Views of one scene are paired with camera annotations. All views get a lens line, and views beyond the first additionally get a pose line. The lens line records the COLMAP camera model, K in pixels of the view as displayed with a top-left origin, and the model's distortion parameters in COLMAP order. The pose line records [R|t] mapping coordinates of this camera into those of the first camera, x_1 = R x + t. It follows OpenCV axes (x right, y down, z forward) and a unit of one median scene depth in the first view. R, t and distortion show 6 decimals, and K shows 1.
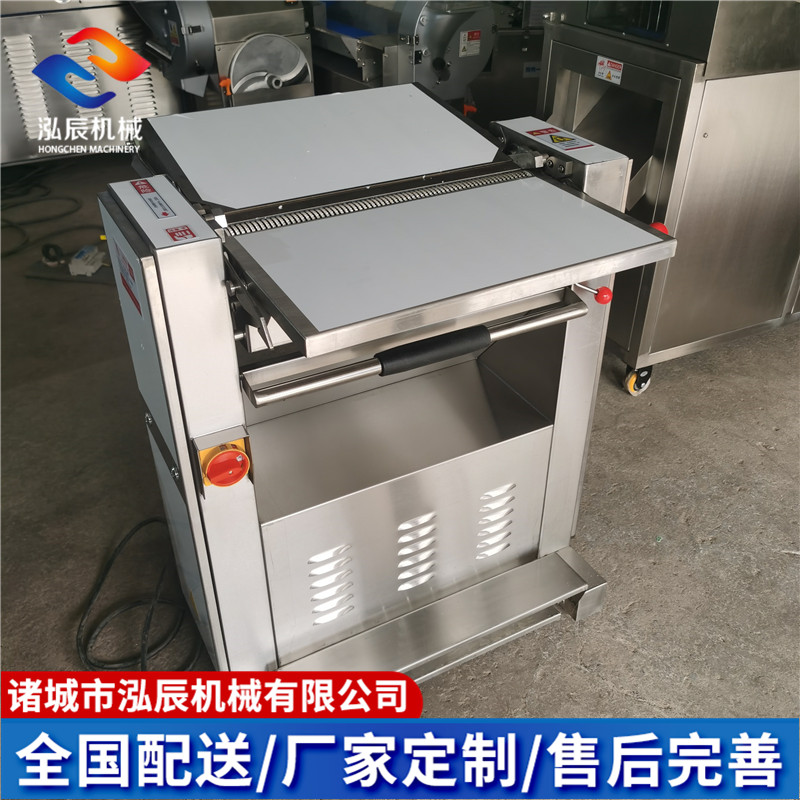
lens RADIAL K [[834.8, 0, 398.8], [0, 834.8, 402.3], [0, 0, 1]] dist [0.016416, 0.000000]
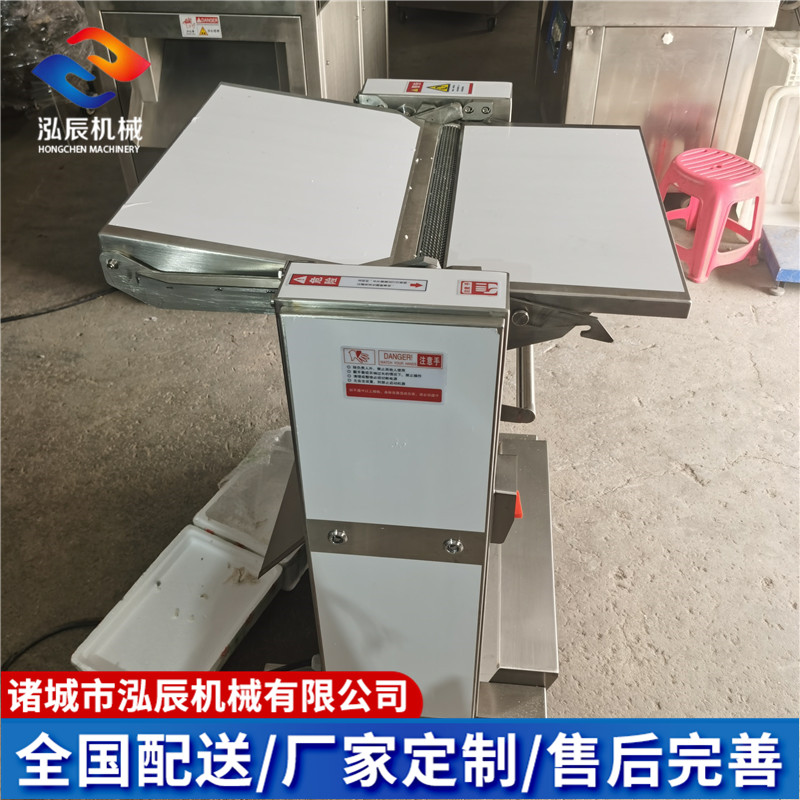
lens RADIAL K [[834.8, 0, 399.5], [0, 834.8, 402.5], [0, 0, 1]] dist [0.016416, 0.000000]
pose [[0.563645, -0.526001, 0.636888, -0.527299], [0.471936, 0.837868, 0.274325, -0.215614], [-0.677924, 0.145948, 0.720499, 0.240787]]
